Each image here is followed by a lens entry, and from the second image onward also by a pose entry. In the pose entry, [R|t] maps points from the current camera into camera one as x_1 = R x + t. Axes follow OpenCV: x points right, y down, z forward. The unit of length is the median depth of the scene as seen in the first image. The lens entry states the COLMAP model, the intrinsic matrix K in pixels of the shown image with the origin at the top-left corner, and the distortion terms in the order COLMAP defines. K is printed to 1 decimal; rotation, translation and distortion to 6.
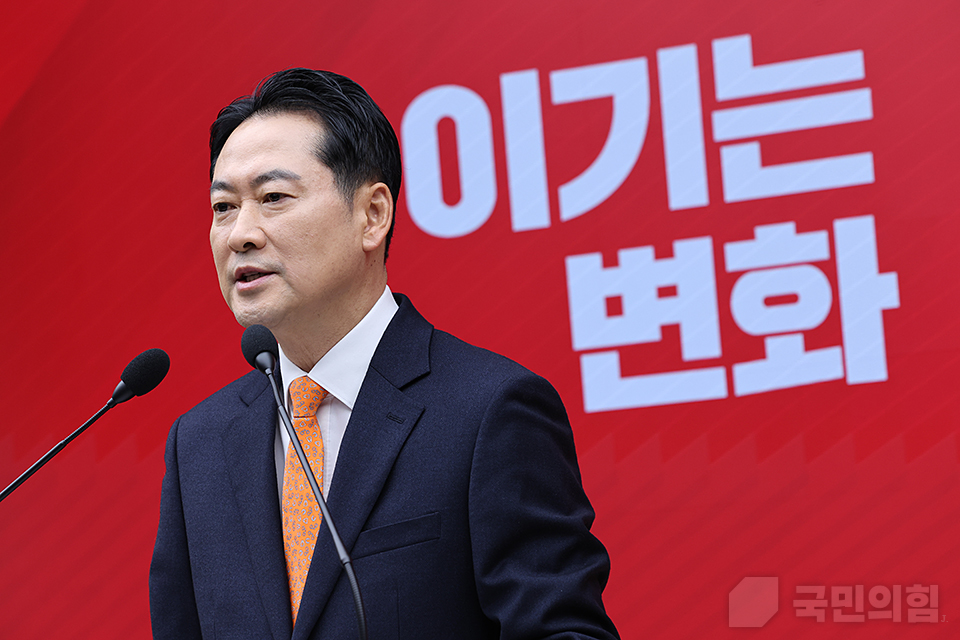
lens RADIAL K [[5453.9, 0, 499.6], [0, 5453.9, 264.0], [0, 0, 1]] dist [2.174727, 0.000000]
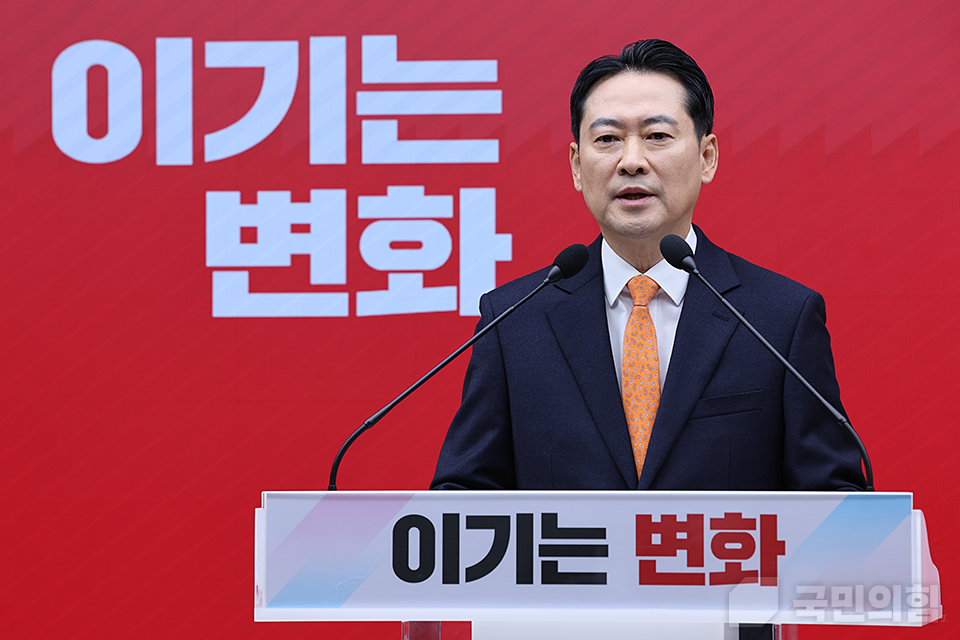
lens RADIAL K [[4702.0, 0, 546.7], [0, 4702.0, 304.3], [0, 0, 1]] dist [0.619329, 0.000000]
pose [[0.868032, 0.100708, 0.486188, -0.599726], [-0.102882, 0.994443, -0.022304, 0.054851], [-0.485733, -0.030659, 0.873569, 0.033412]]
